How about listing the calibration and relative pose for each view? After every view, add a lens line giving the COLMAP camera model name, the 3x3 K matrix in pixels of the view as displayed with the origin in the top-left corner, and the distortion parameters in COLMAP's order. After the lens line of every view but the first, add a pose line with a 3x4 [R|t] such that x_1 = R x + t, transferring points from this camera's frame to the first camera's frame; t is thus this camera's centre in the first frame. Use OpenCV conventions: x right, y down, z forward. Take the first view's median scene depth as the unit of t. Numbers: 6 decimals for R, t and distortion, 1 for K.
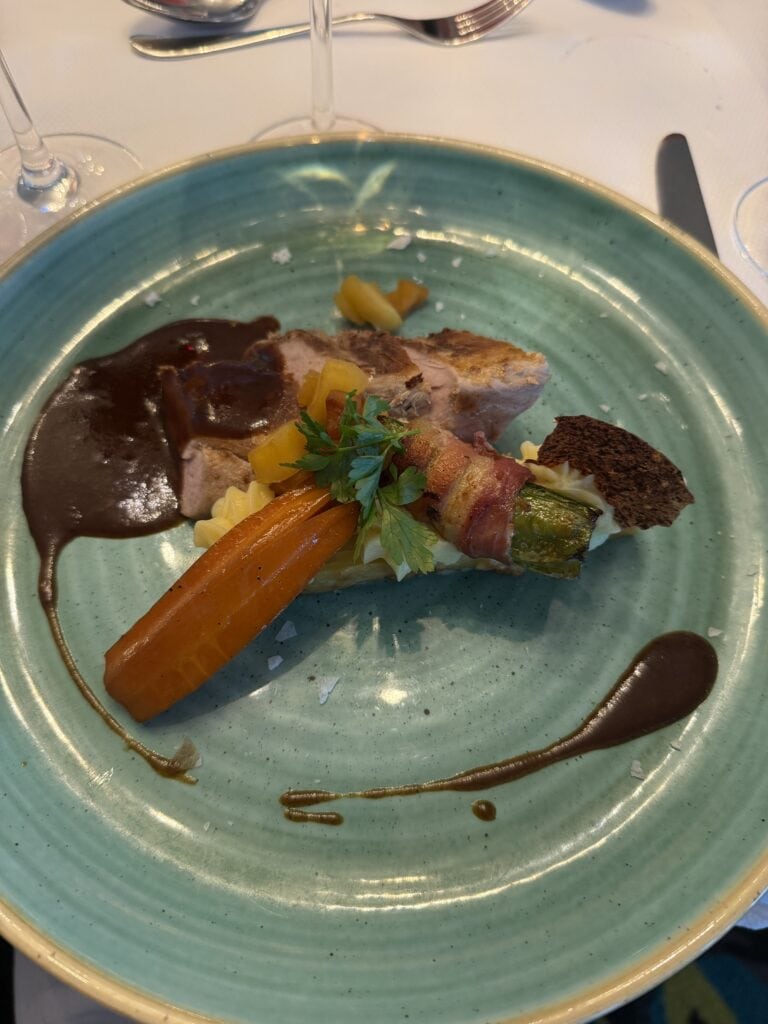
lens RADIAL K [[647.3, 0, 384.0], [0, 647.3, 512.0], [0, 0, 1]] dist [0.002398, -0.066824]
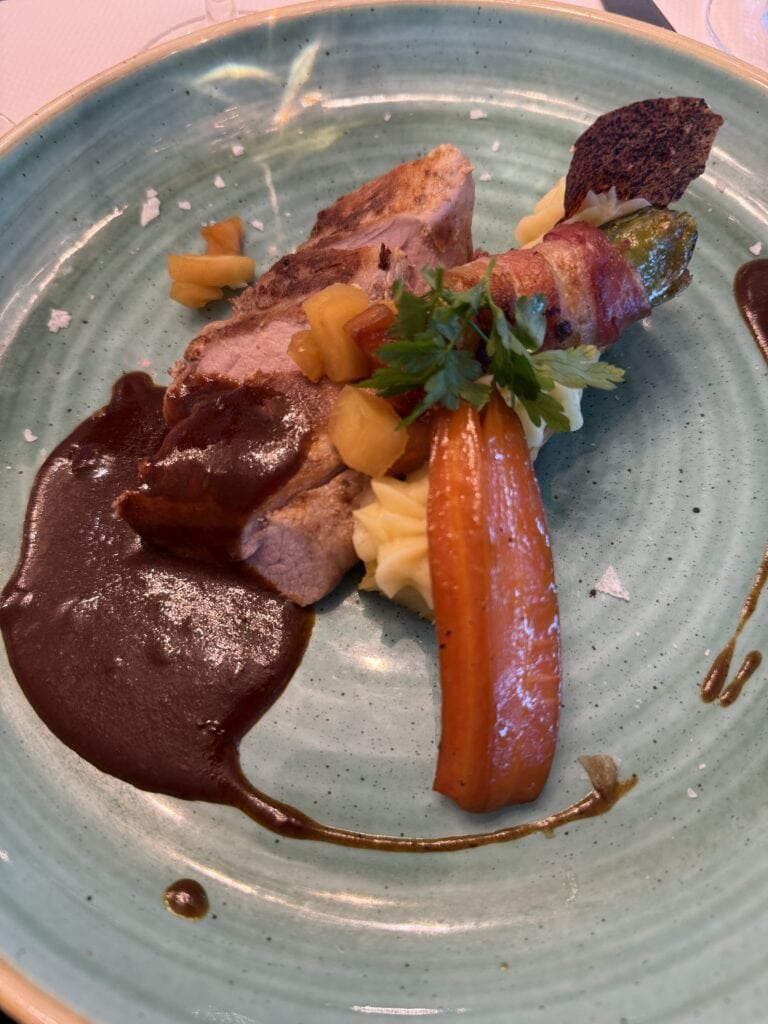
lens RADIAL K [[647.3, 0, 384.0], [0, 647.3, 512.0], [0, 0, 1]] dist [0.002398, -0.066824]
pose [[0.608676, -0.751351, 0.254922, -0.388082], [0.738322, 0.654018, 0.164747, -0.131354], [-0.290506, 0.087937, 0.952824, 0.281338]]
